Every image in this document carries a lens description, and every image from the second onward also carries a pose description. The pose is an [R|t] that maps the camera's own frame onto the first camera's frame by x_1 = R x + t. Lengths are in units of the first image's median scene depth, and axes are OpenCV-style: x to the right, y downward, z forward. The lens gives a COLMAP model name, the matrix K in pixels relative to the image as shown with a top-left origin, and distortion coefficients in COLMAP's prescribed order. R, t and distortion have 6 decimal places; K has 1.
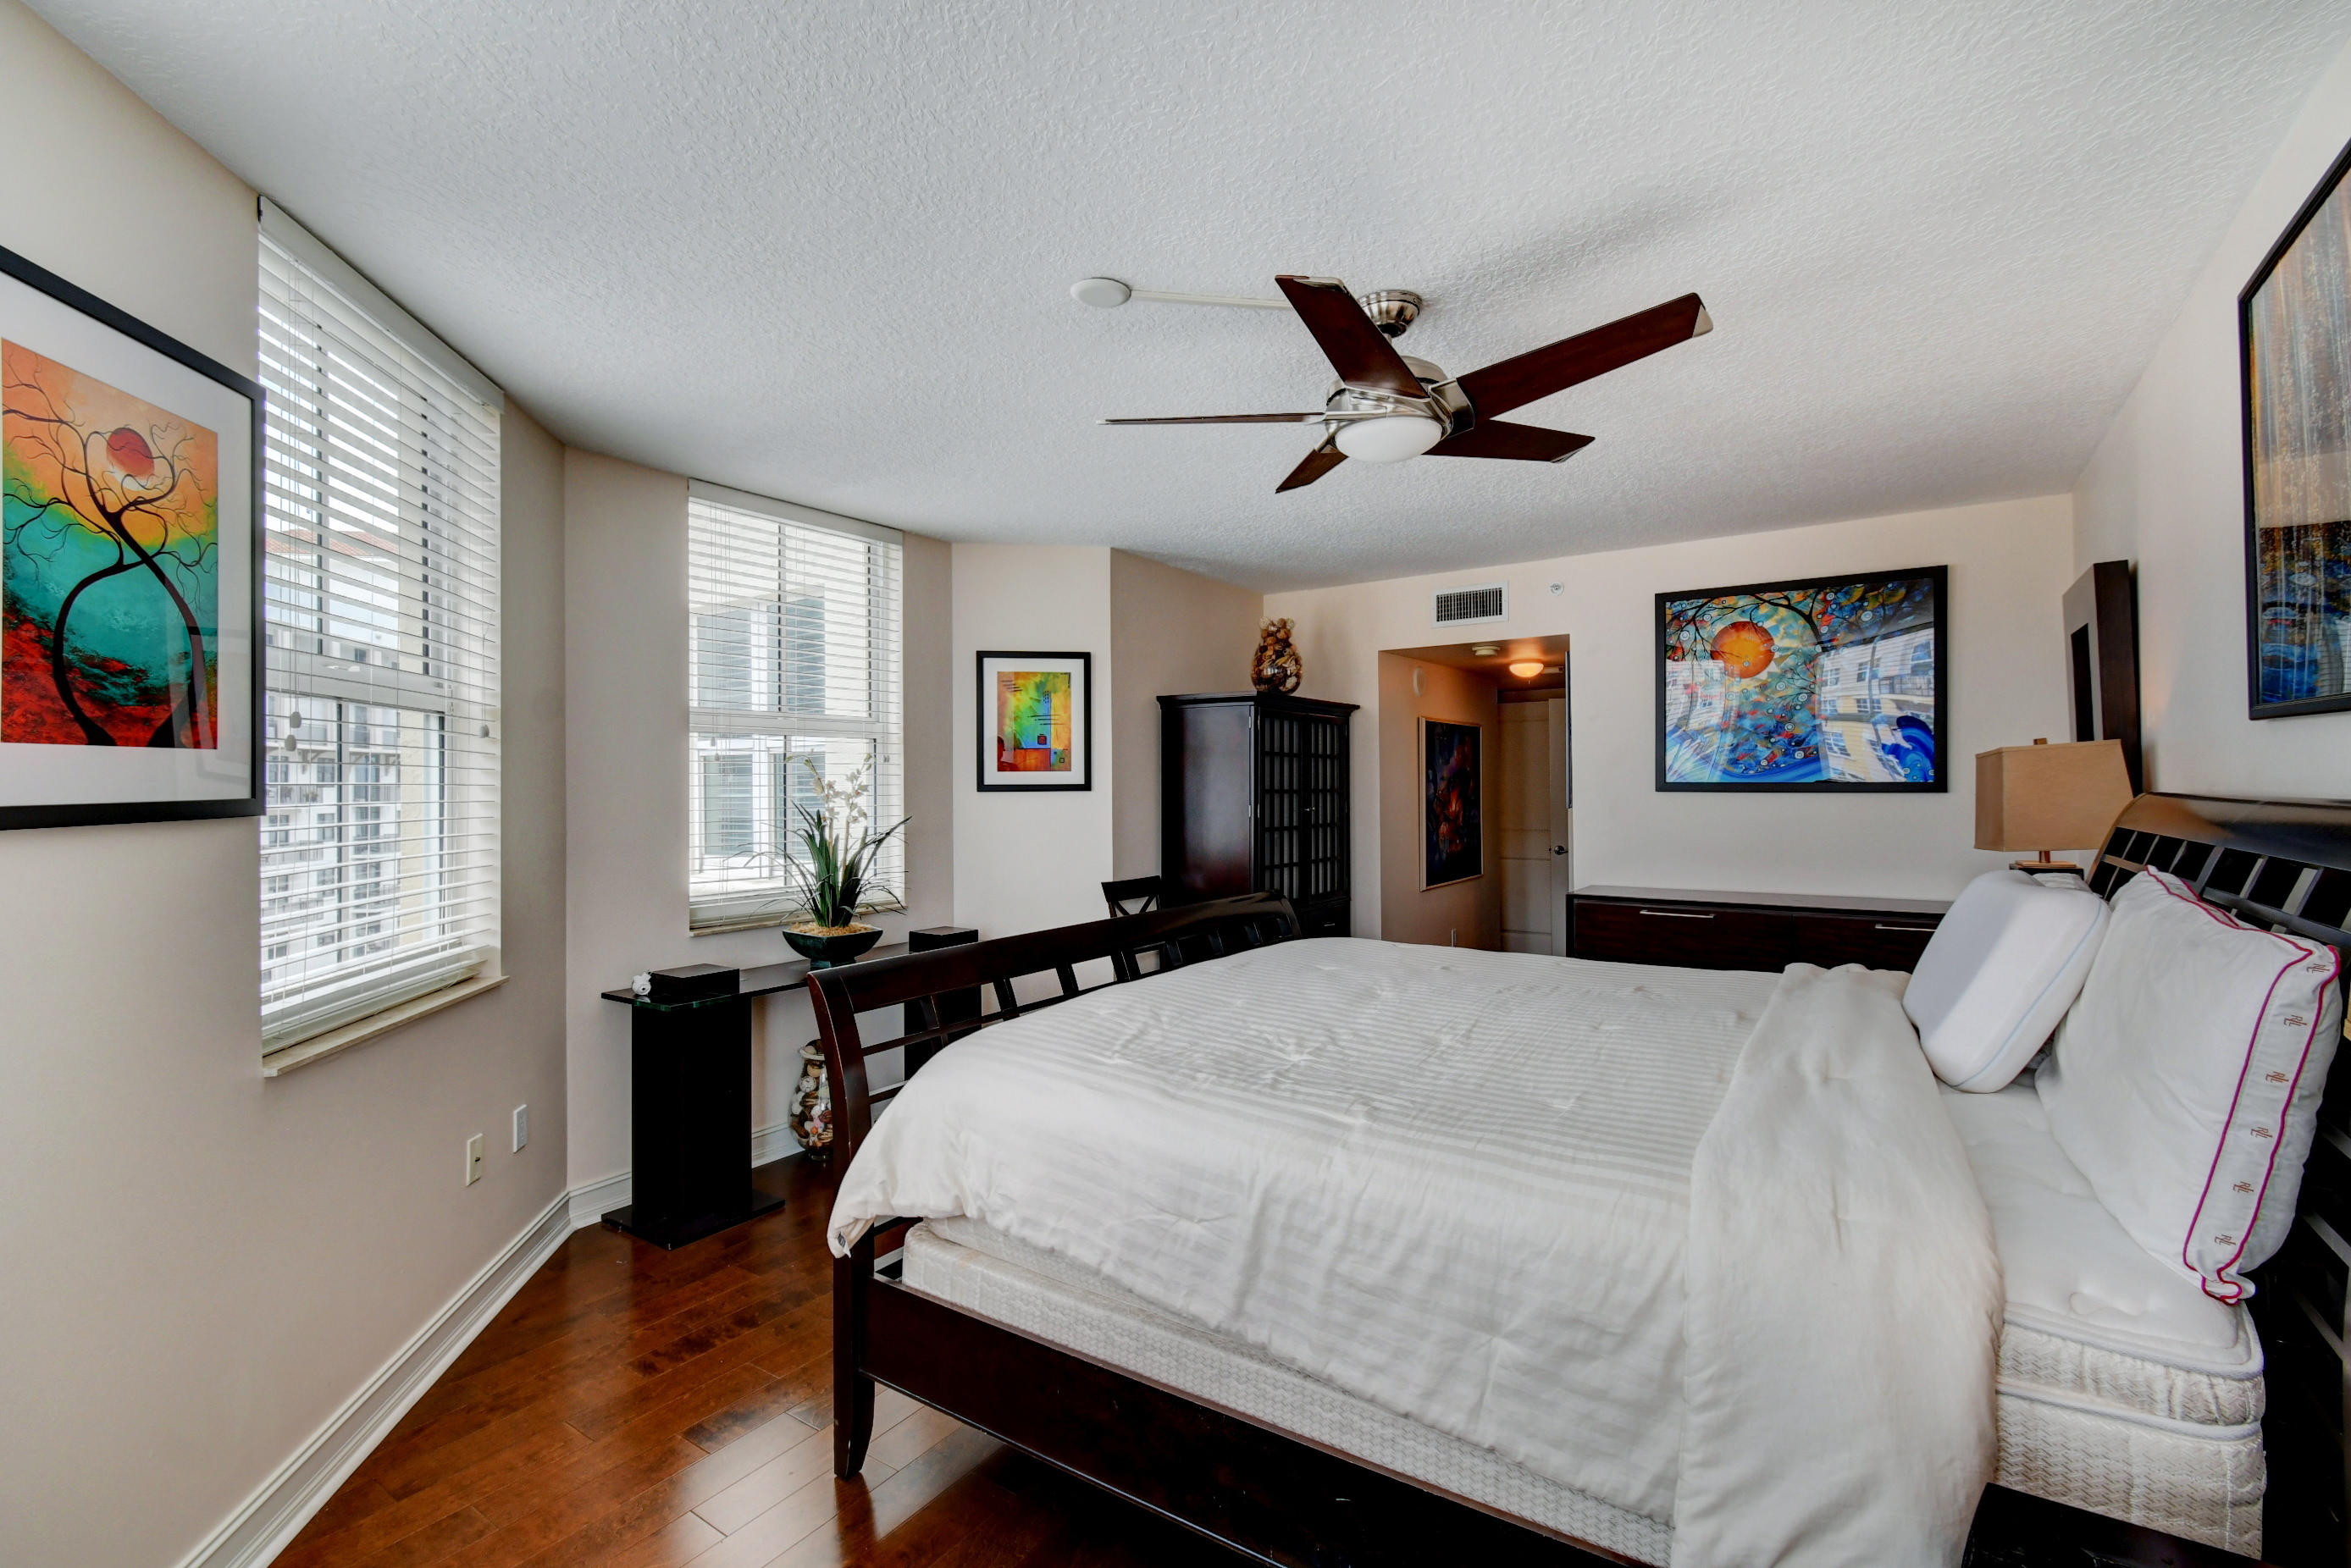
lens RADIAL K [[1034.9, 0, 1175.5], [0, 1034.9, 784.0], [0, 0, 1]] dist [0.011892, -0.006773]
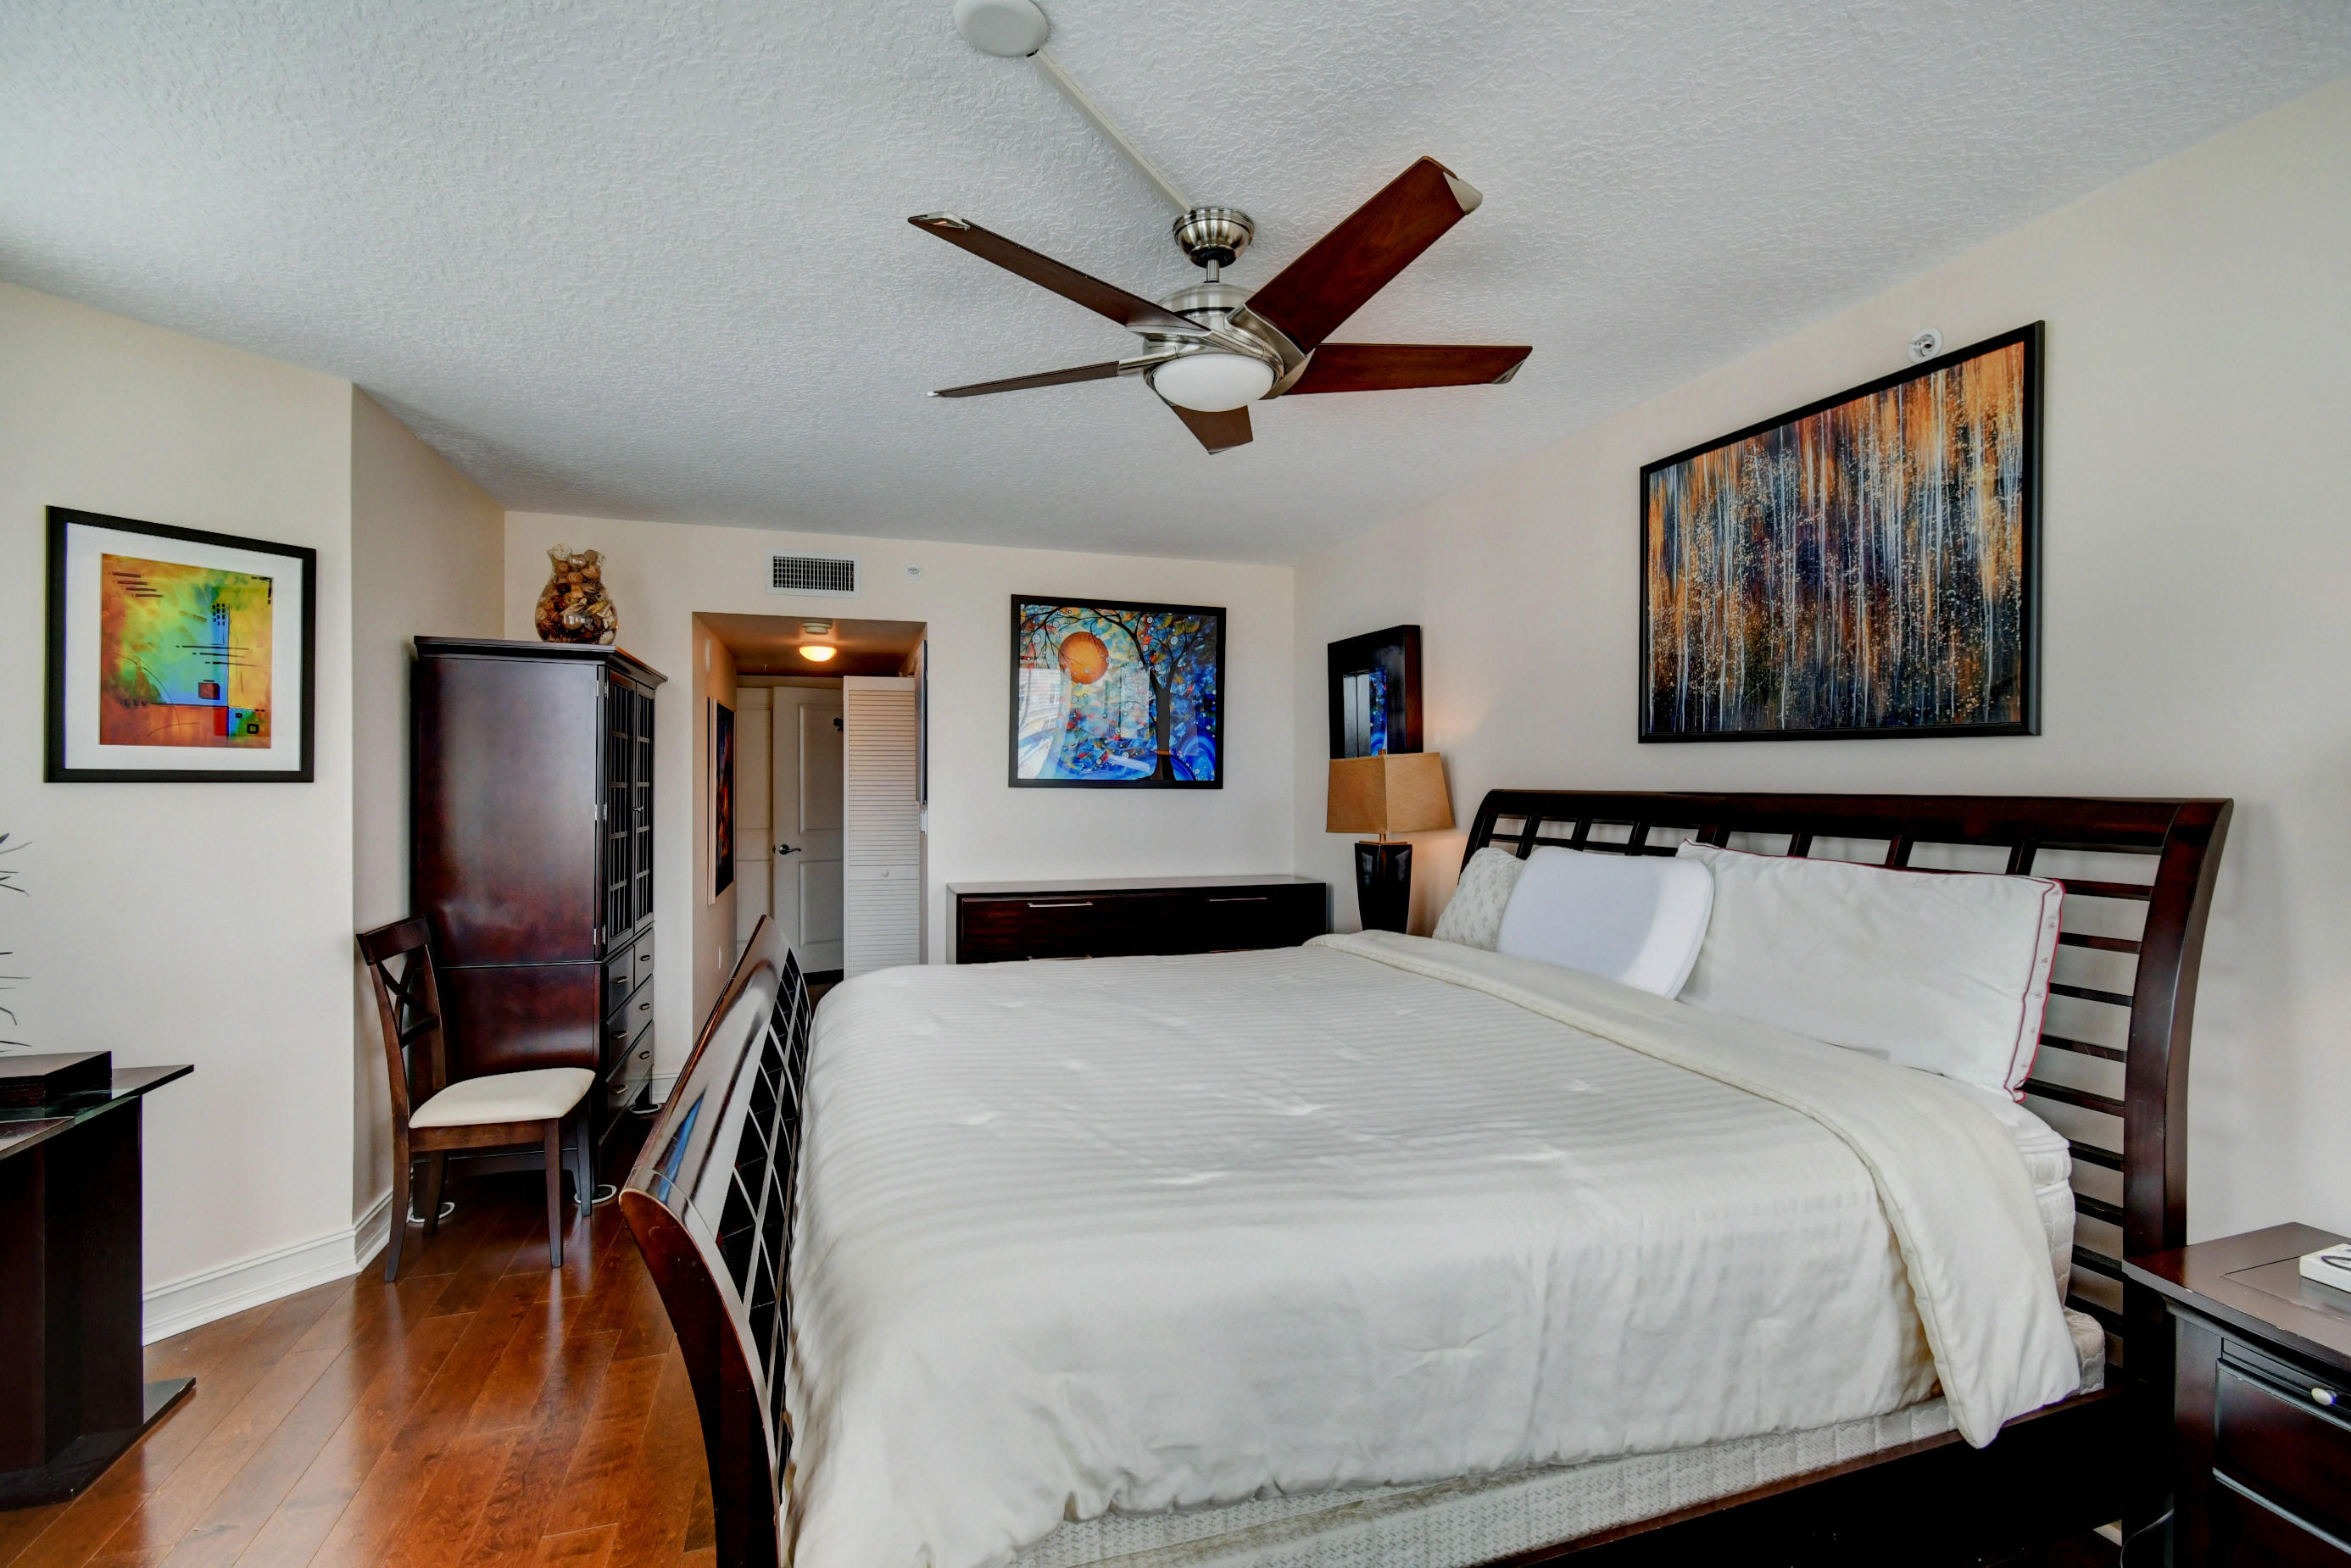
lens RADIAL K [[1046.3, 0, 1175.5], [0, 1046.3, 784.0], [0, 0, 1]] dist [0.000916, 0.000484]
pose [[0.616004, 0.007324, 0.787709, -0.253765], [-0.009563, 0.999953, -0.001818, 0.003907], [-0.787685, -0.006413, 0.616045, 0.242599]]
